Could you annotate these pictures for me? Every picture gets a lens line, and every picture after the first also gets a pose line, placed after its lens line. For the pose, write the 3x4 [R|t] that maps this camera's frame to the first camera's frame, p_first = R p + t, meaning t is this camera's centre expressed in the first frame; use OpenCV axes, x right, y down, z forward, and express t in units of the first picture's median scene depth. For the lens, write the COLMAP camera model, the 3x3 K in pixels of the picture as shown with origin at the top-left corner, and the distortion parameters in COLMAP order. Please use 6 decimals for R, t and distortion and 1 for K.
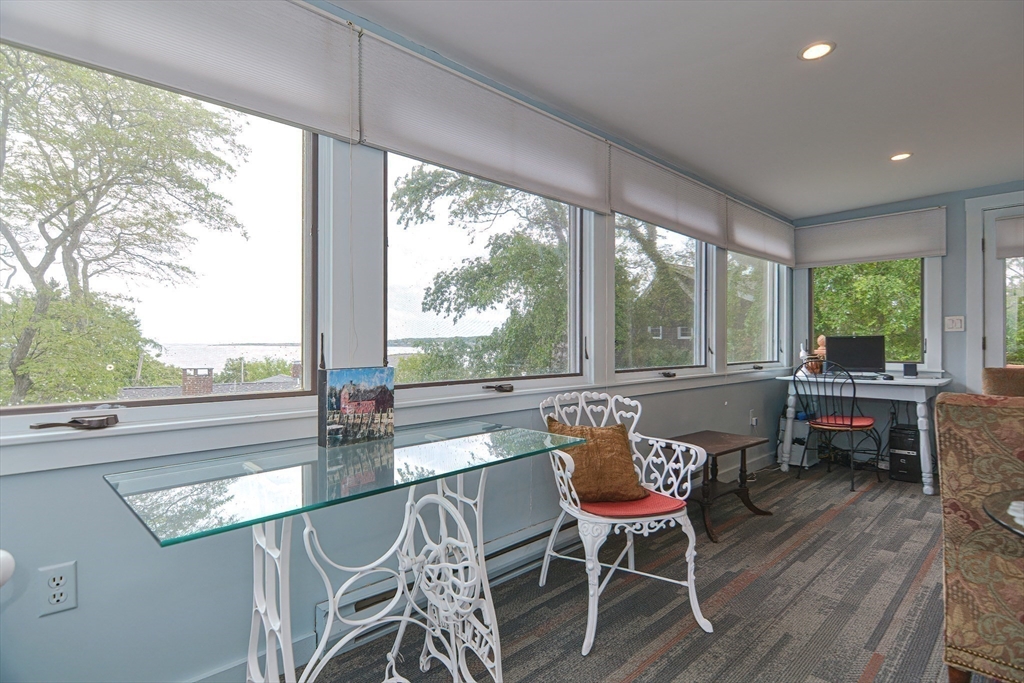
lens RADIAL K [[509.5, 0, 511.3], [0, 509.5, 342.0], [0, 0, 1]] dist [-0.012637, -0.000693]
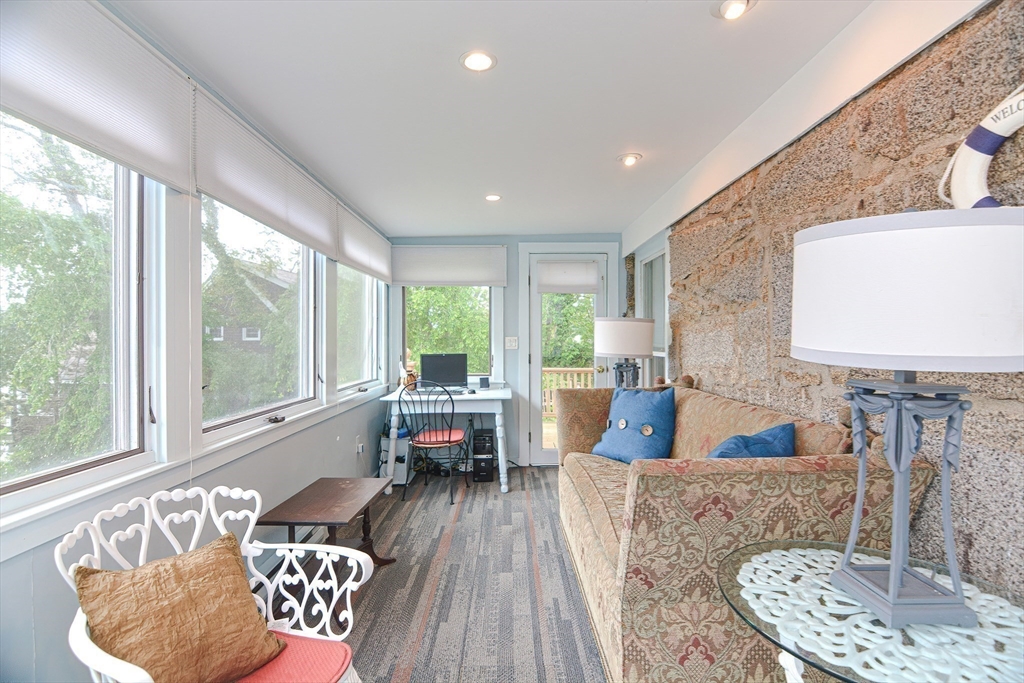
lens RADIAL K [[493.7, 0, 516.7], [0, 493.7, 340.0], [0, 0, 1]] dist [-0.000250, -0.006394]
pose [[0.674493, -0.001950, 0.738279, 0.006378], [0.001648, 0.999998, 0.001135, -0.065899], [-0.738280, 0.000451, 0.674495, 0.273994]]
